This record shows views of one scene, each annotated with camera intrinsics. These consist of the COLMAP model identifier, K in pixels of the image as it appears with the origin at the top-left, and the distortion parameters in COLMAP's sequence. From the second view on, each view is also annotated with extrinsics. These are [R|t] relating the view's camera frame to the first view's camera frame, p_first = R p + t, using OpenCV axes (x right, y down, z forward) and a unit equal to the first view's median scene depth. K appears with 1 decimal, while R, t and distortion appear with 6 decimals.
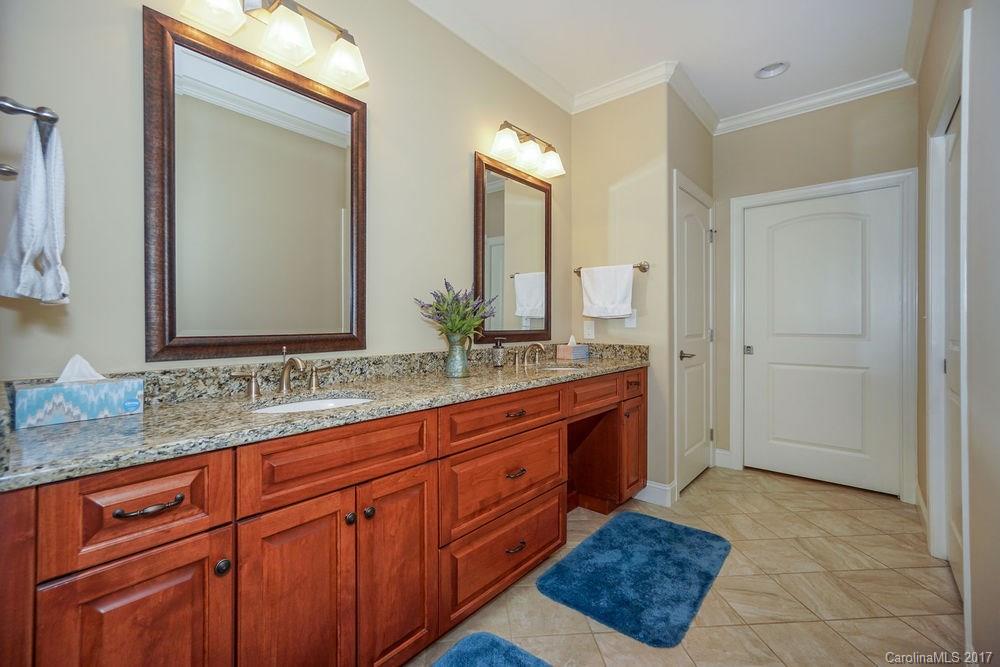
lens RADIAL K [[436.0, 0, 494.6], [0, 436.0, 329.2], [0, 0, 1]] dist [-0.012374, 0.009686]
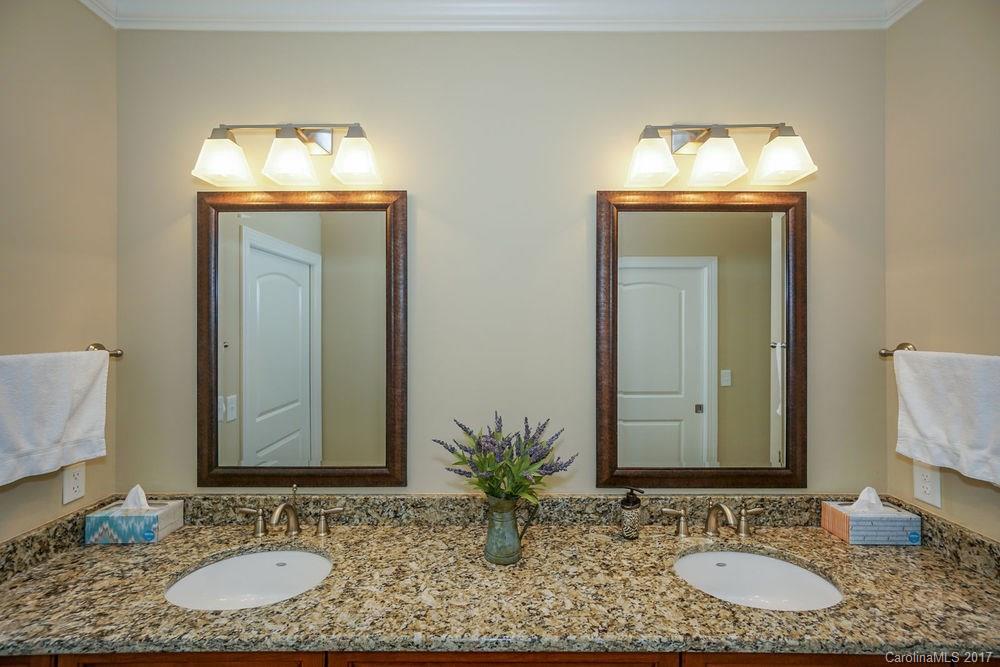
lens RADIAL K [[436.0, 0, 497.7], [0, 436.0, 324.9], [0, 0, 1]] dist [-0.012374, 0.009686]
pose [[0.648923, 0.002378, -0.760850, 0.465299], [-0.008944, 0.999950, -0.004503, -0.270249], [0.760802, 0.009727, 0.648912, 0.615929]]
